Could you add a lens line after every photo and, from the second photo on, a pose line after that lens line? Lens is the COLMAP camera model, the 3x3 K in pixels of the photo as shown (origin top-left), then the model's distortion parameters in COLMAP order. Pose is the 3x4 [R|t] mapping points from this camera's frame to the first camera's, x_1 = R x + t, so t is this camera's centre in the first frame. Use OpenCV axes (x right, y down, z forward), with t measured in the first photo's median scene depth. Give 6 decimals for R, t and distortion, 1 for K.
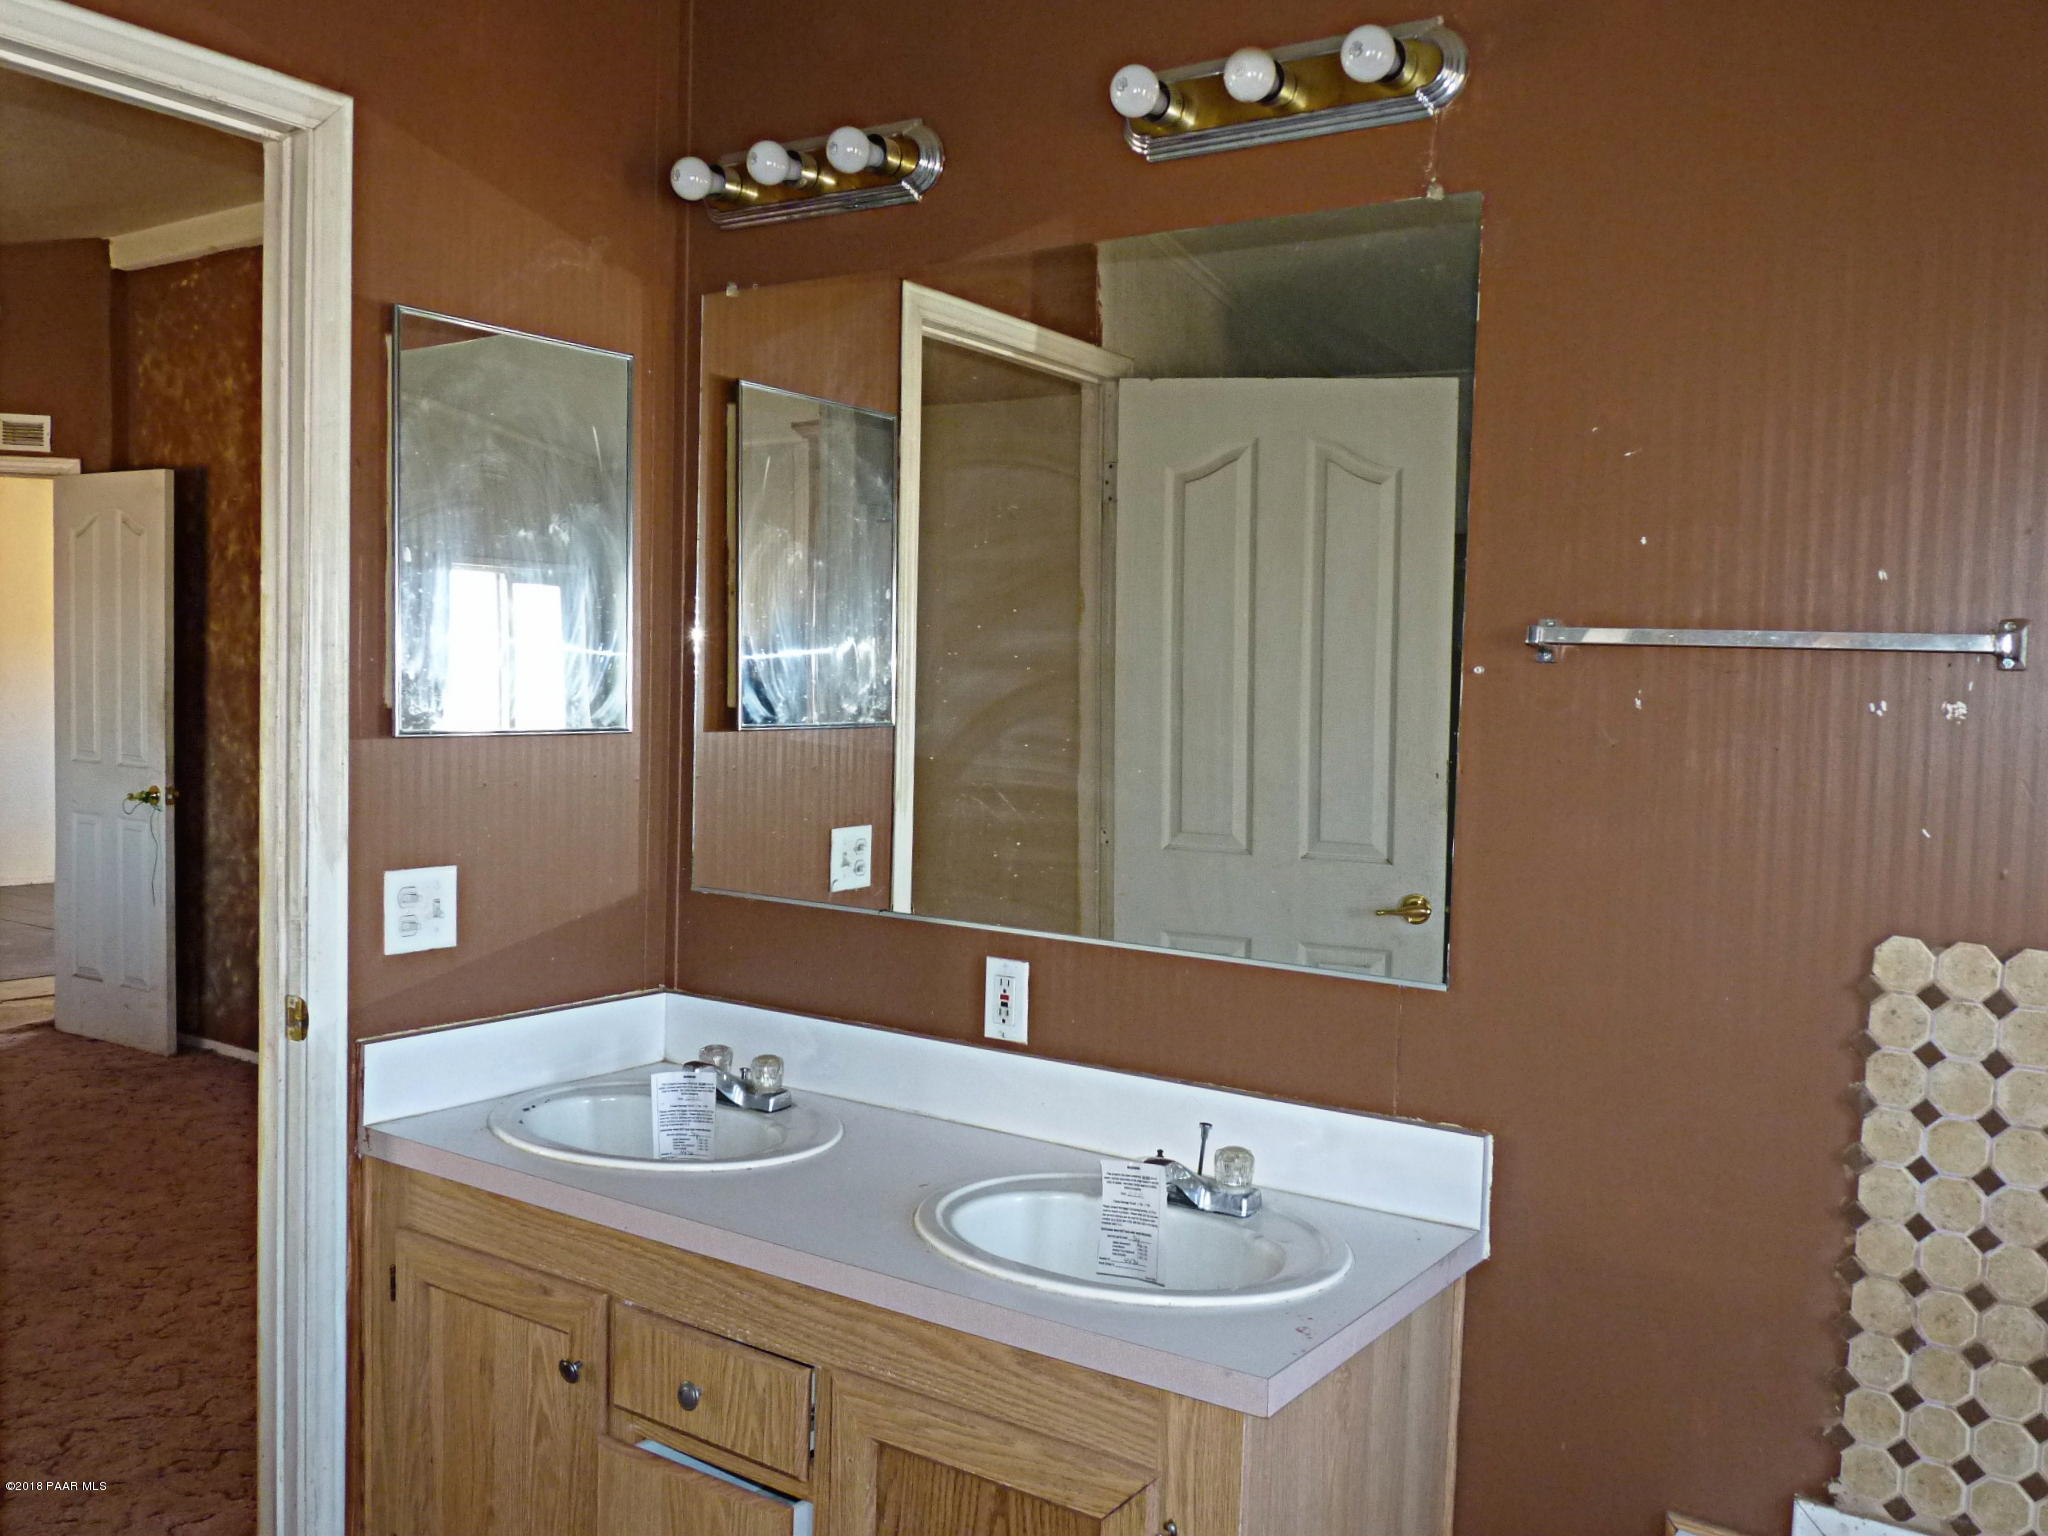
lens RADIAL K [[1726.9, 0, 1017.9], [0, 1726.9, 778.2], [0, 0, 1]] dist [-0.018488, 0.002982]
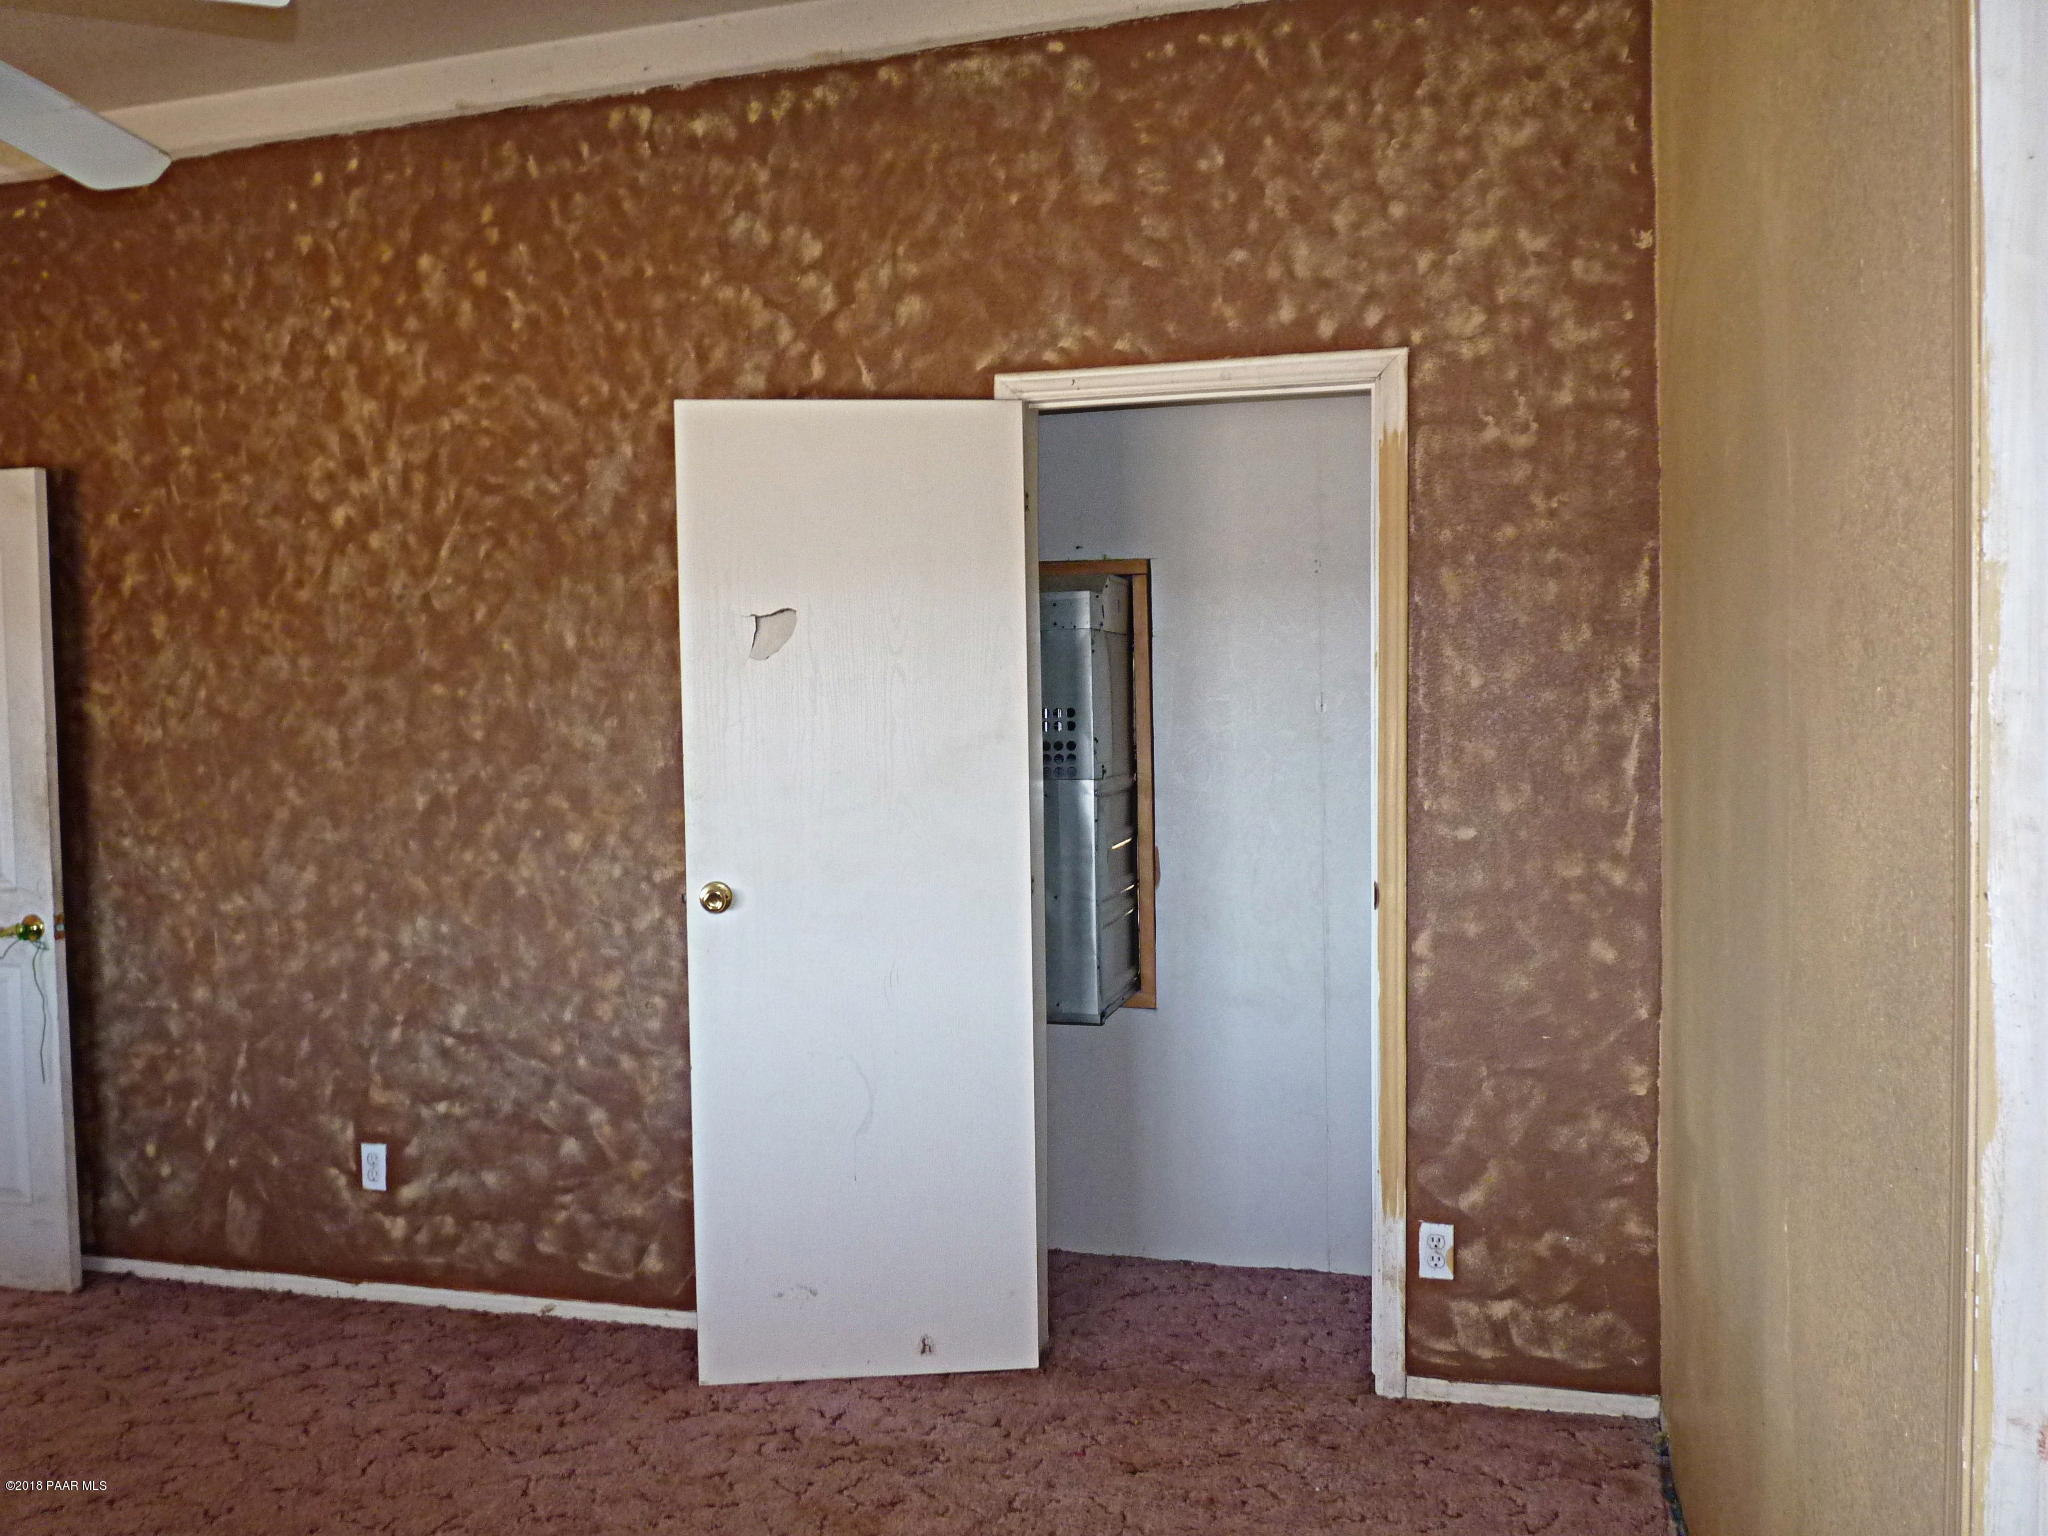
lens RADIAL K [[1653.2, 0, 1022.8], [0, 1653.2, 771.7], [0, 0, 1]] dist [-0.018207, 0.004645]
pose [[0.946140, -0.058734, 0.318387, -0.325090], [0.064682, 0.997873, -0.008130, -0.022302], [-0.317232, 0.028286, 0.947926, 0.224735]]
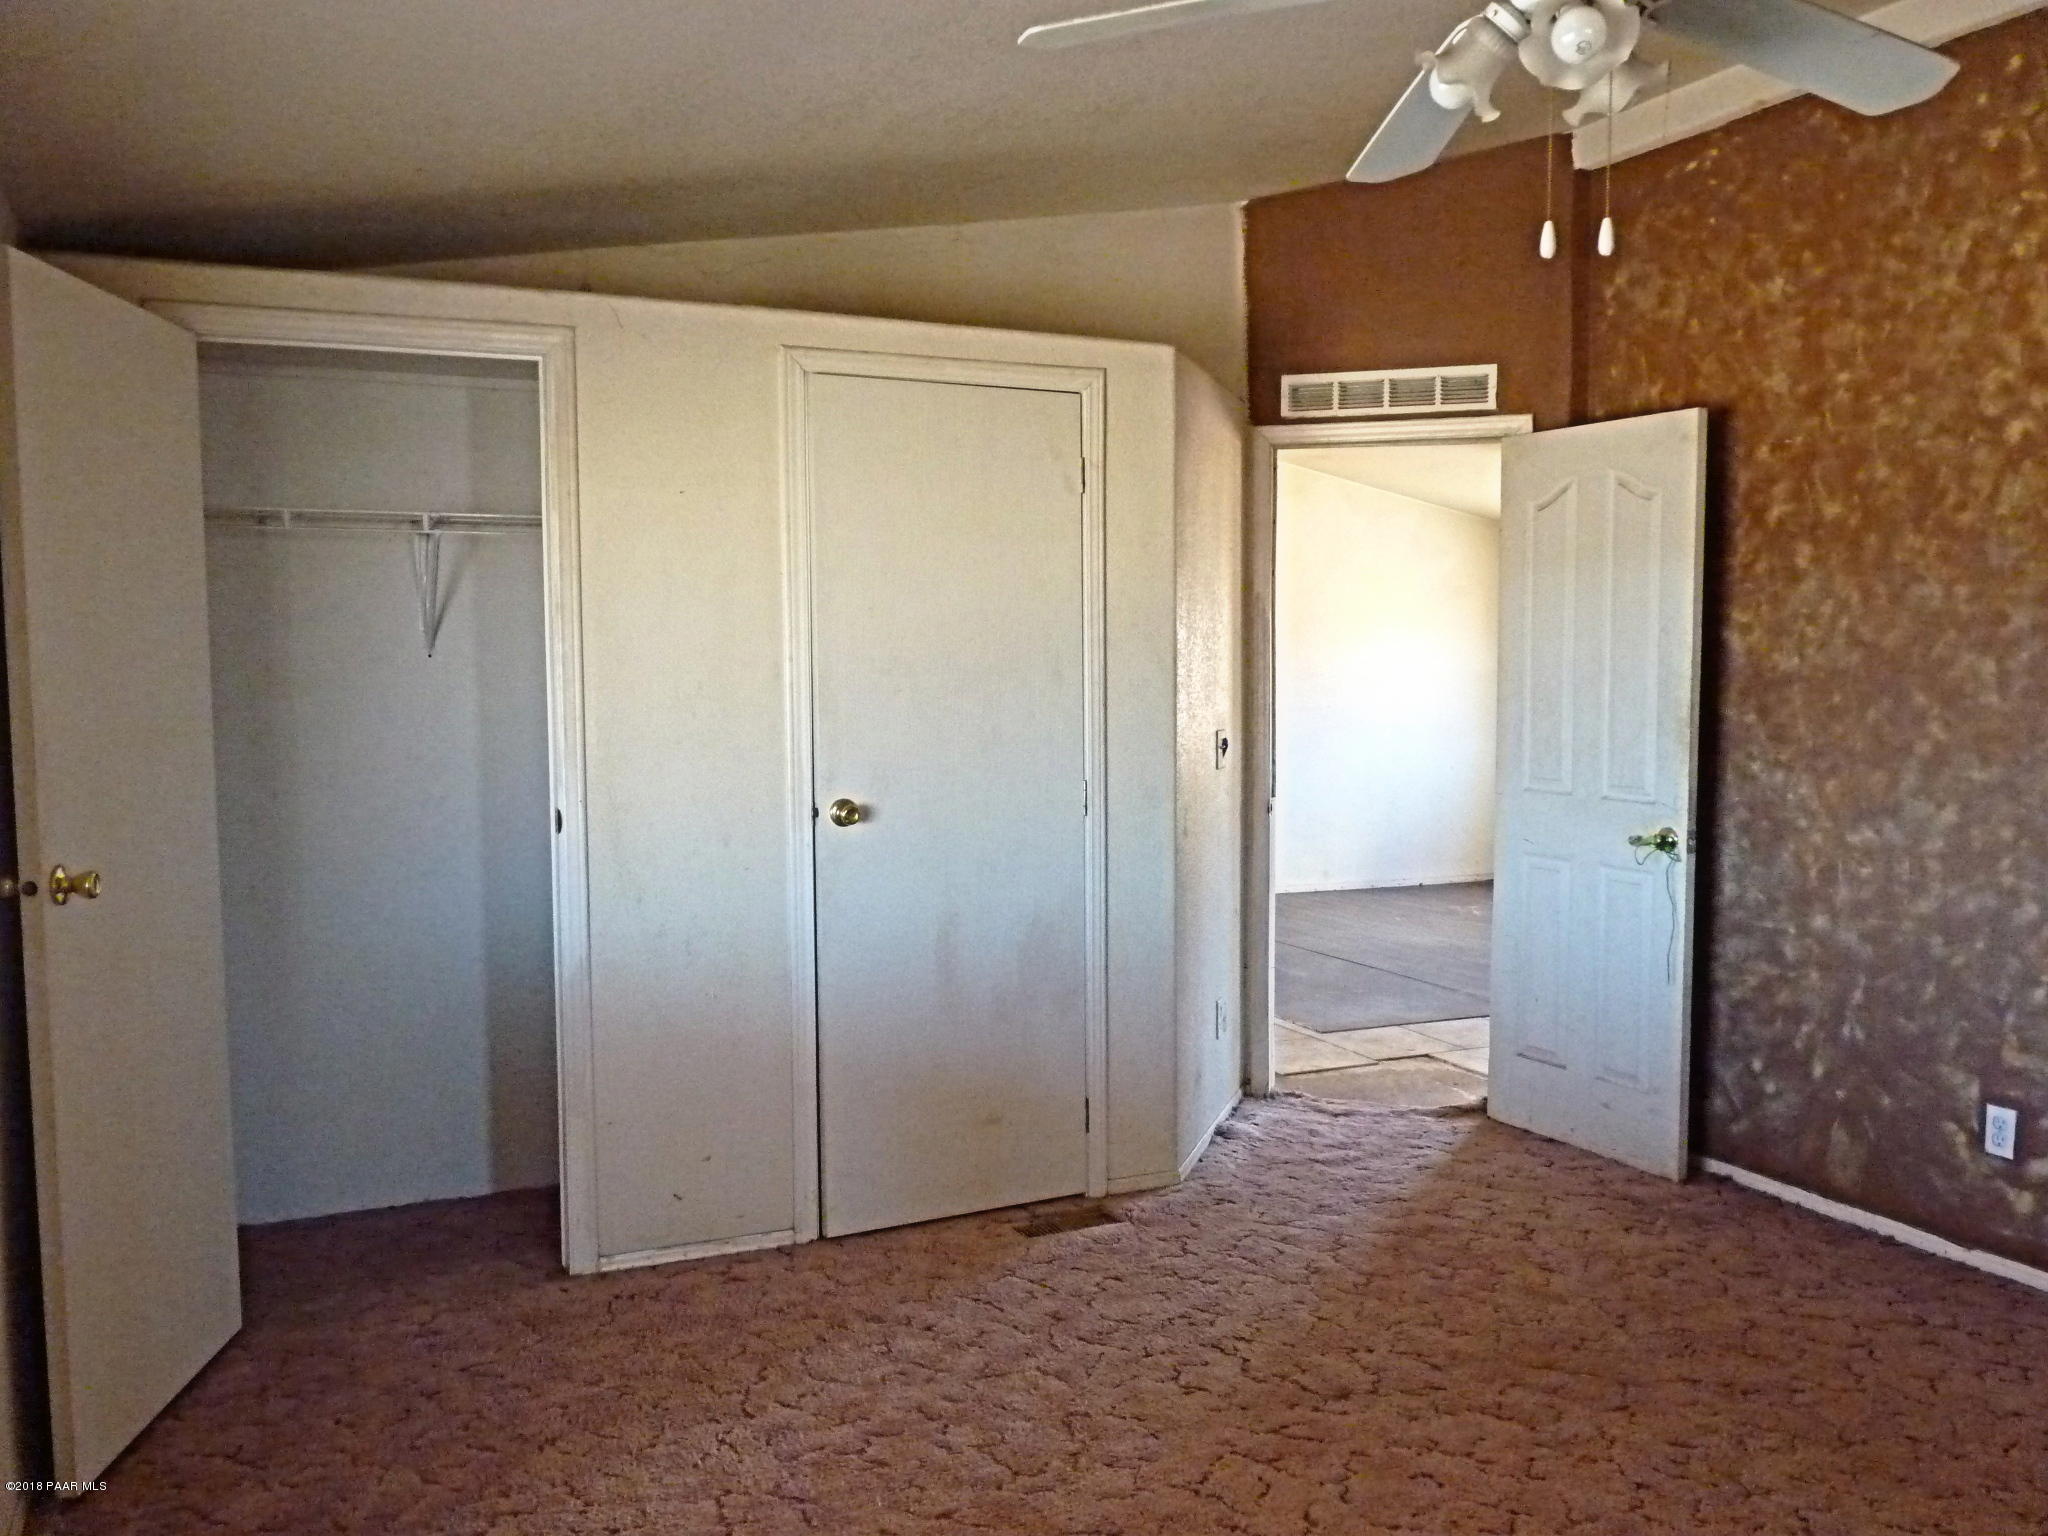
lens RADIAL K [[1653.2, 0, 1007.6], [0, 1653.2, 775.3], [0, 0, 1]] dist [-0.018207, 0.004645]
pose [[0.858705, 0.007378, -0.512416, -0.375753], [-0.003726, 0.999960, 0.008152, -0.023427], [0.512456, -0.005091, 0.858698, 0.220282]]
